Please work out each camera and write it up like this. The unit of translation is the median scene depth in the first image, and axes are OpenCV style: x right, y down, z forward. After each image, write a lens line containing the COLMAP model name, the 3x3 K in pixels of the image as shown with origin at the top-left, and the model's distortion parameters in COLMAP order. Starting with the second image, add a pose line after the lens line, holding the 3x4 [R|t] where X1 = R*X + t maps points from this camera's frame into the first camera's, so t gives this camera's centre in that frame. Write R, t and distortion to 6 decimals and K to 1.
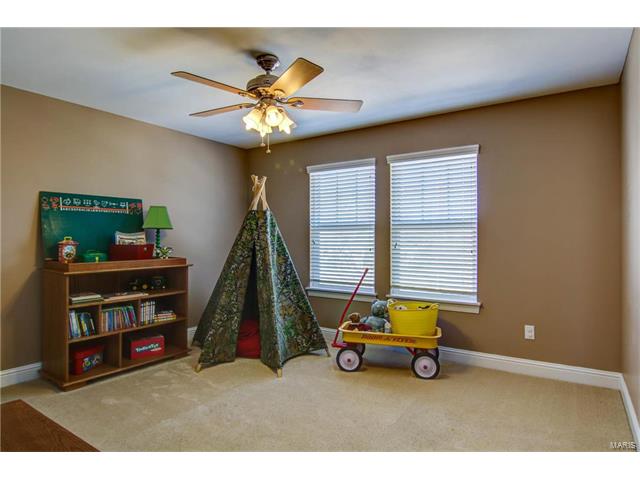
lens RADIAL K [[357.7, 0, 317.4], [0, 357.7, 239.7], [0, 0, 1]] dist [-0.018601, -0.004400]
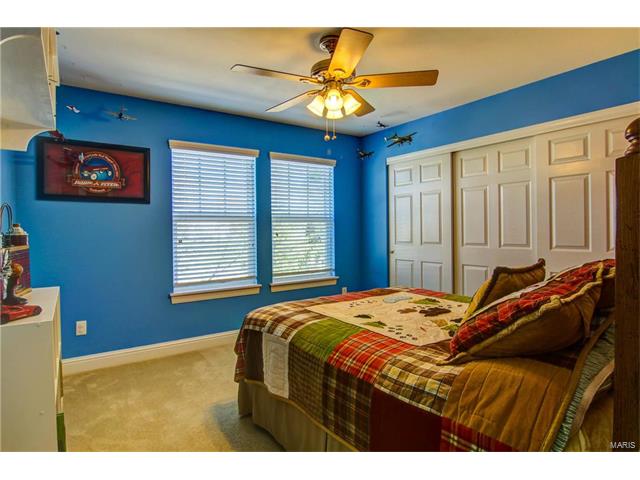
lens RADIAL K [[357.7, 0, 317.3], [0, 357.7, 235.9], [0, 0, 1]] dist [-0.018601, -0.004400]
pose [[0.385550, -0.021949, 0.922426, -0.701748], [0.014229, 0.999740, 0.017841, -0.003704], [-0.922577, 0.006247, 0.385762, 0.450077]]
